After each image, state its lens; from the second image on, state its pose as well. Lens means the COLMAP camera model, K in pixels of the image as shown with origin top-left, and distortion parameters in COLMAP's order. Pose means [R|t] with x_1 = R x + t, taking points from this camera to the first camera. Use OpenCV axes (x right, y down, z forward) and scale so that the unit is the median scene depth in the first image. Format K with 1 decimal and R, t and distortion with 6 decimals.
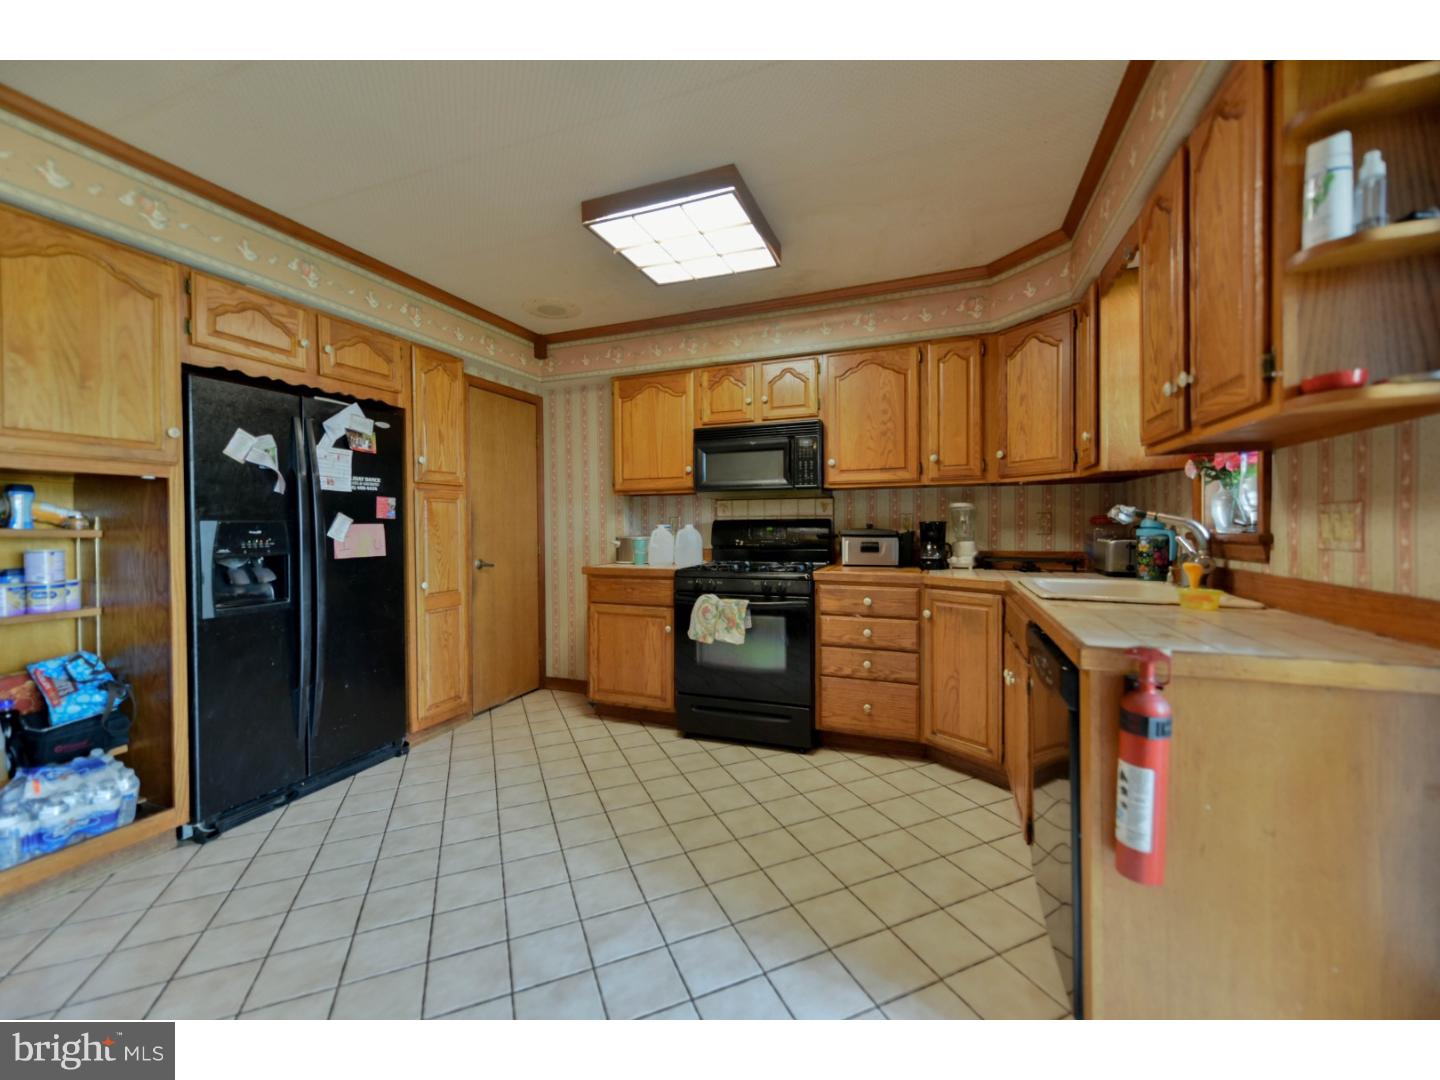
lens RADIAL K [[569.0, 0, 718.7], [0, 569.0, 531.3], [0, 0, 1]] dist [0.002692, -0.000131]
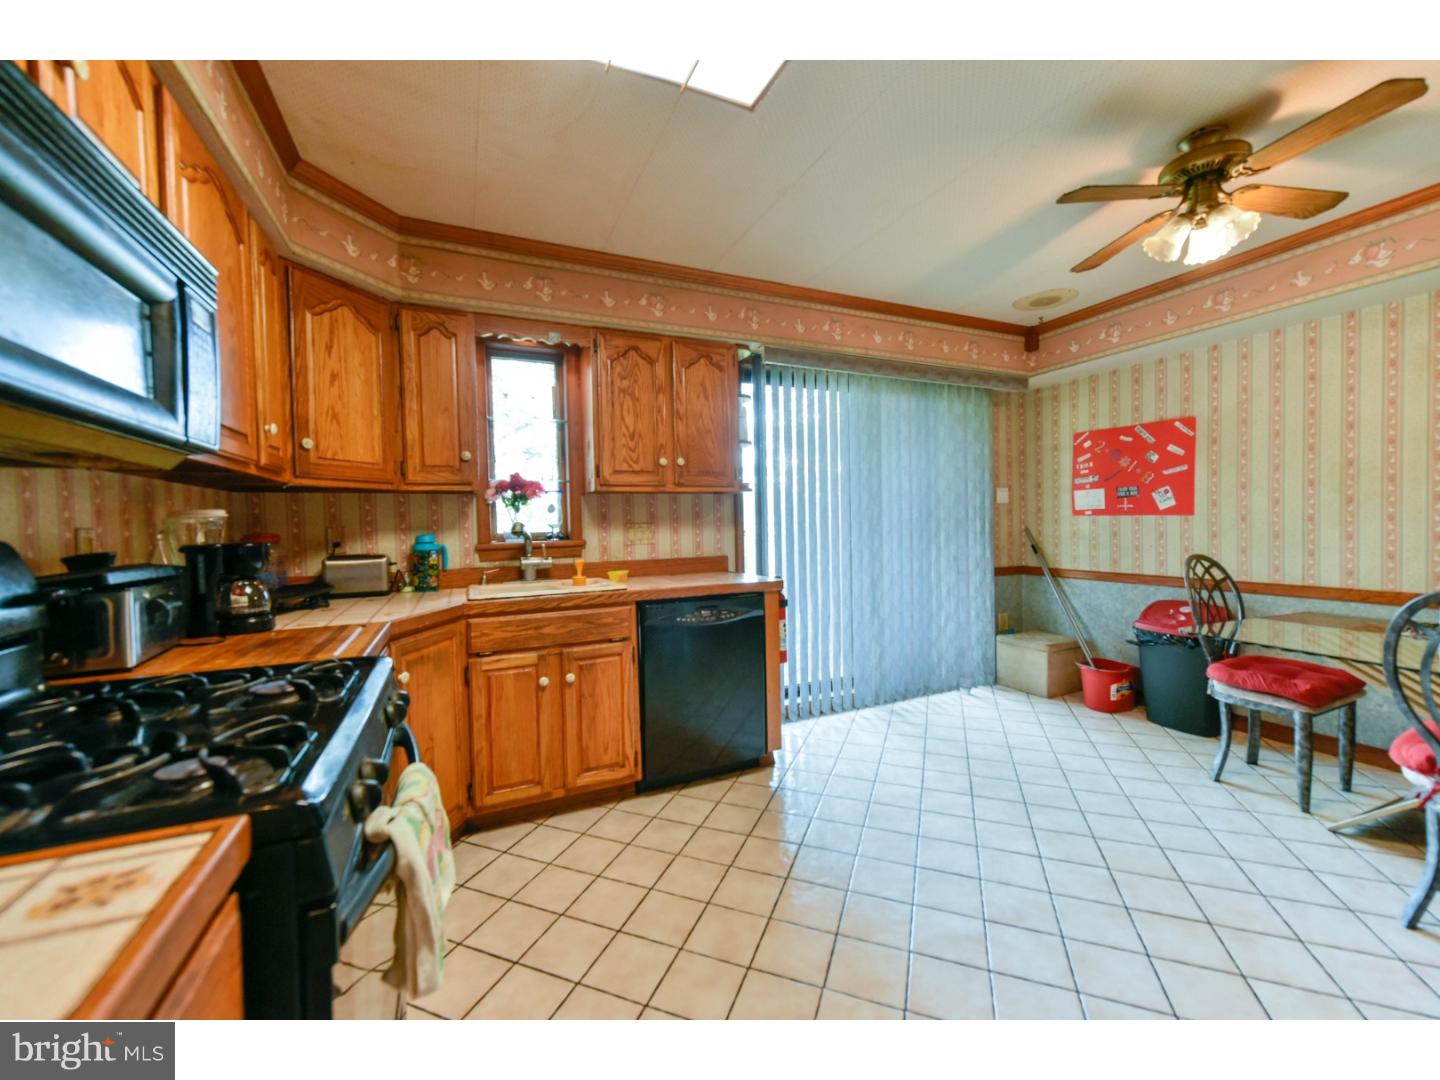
lens RADIAL K [[569.0, 0, 718.7], [0, 569.0, 531.3], [0, 0, 1]] dist [0.002692, -0.000131]
pose [[-0.711079, 0.011594, 0.703016, -0.333337], [0.033881, 0.999268, 0.017789, -0.022691], [-0.702295, 0.036468, -0.710951, 1.101056]]
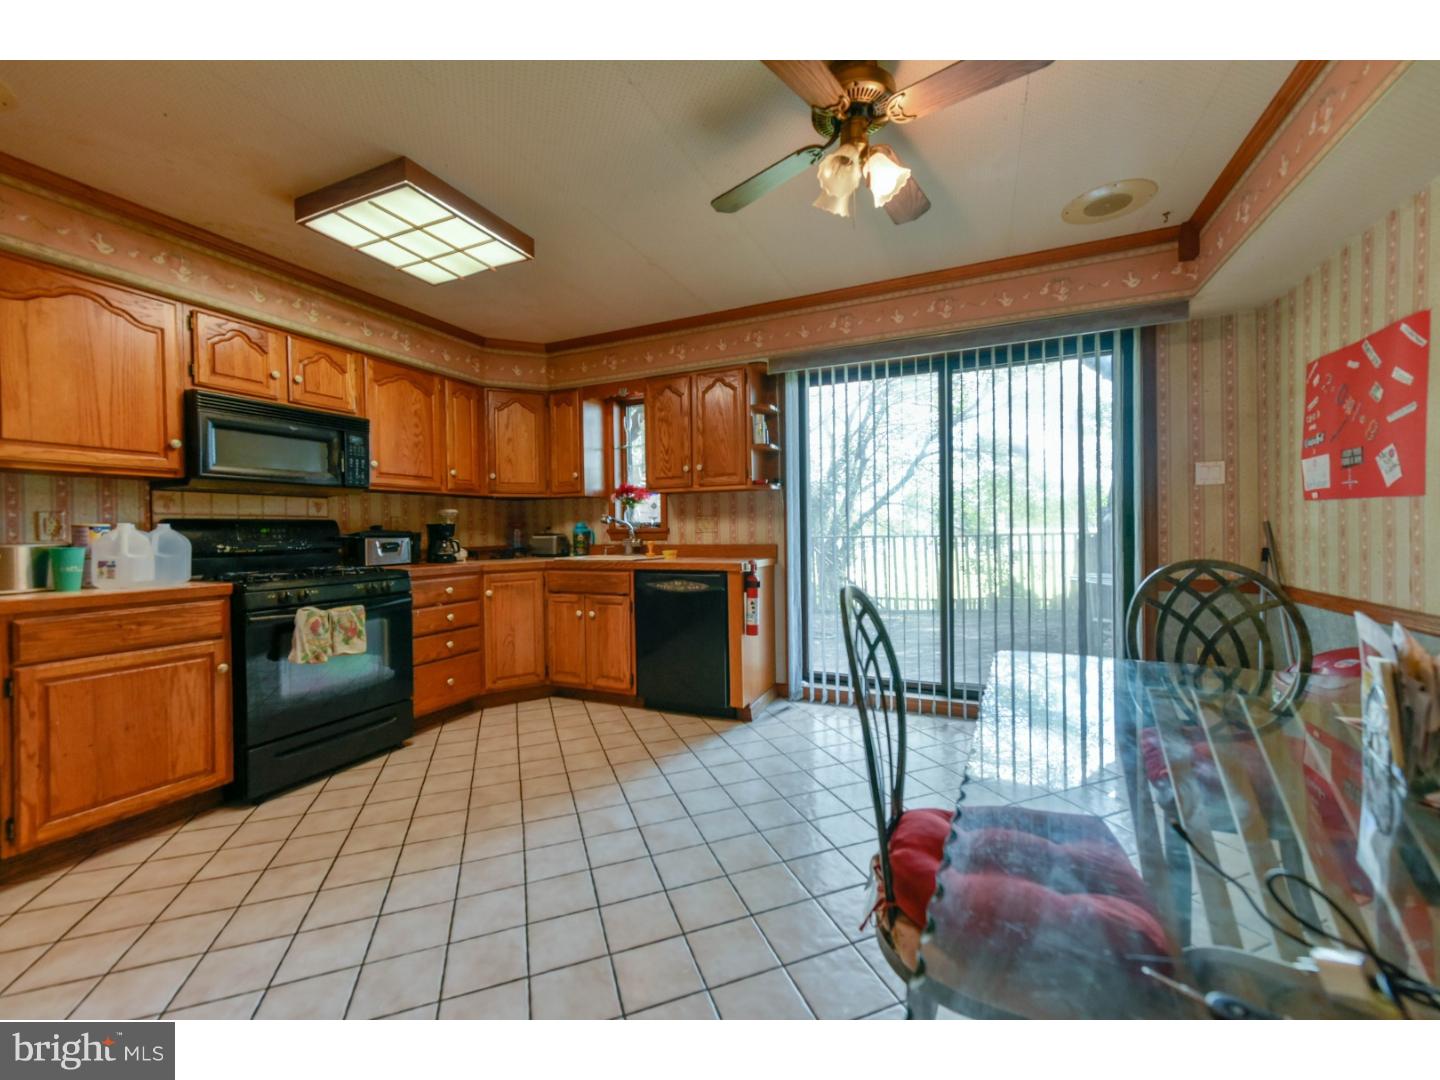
lens RADIAL K [[569.0, 0, 718.7], [0, 569.0, 531.3], [0, 0, 1]] dist [0.002692, -0.000131]
pose [[0.051136, 0.002925, 0.998687, -0.838145], [0.024244, 0.999697, -0.004169, 0.019041], [-0.998397, 0.024425, 0.051049, 0.364491]]
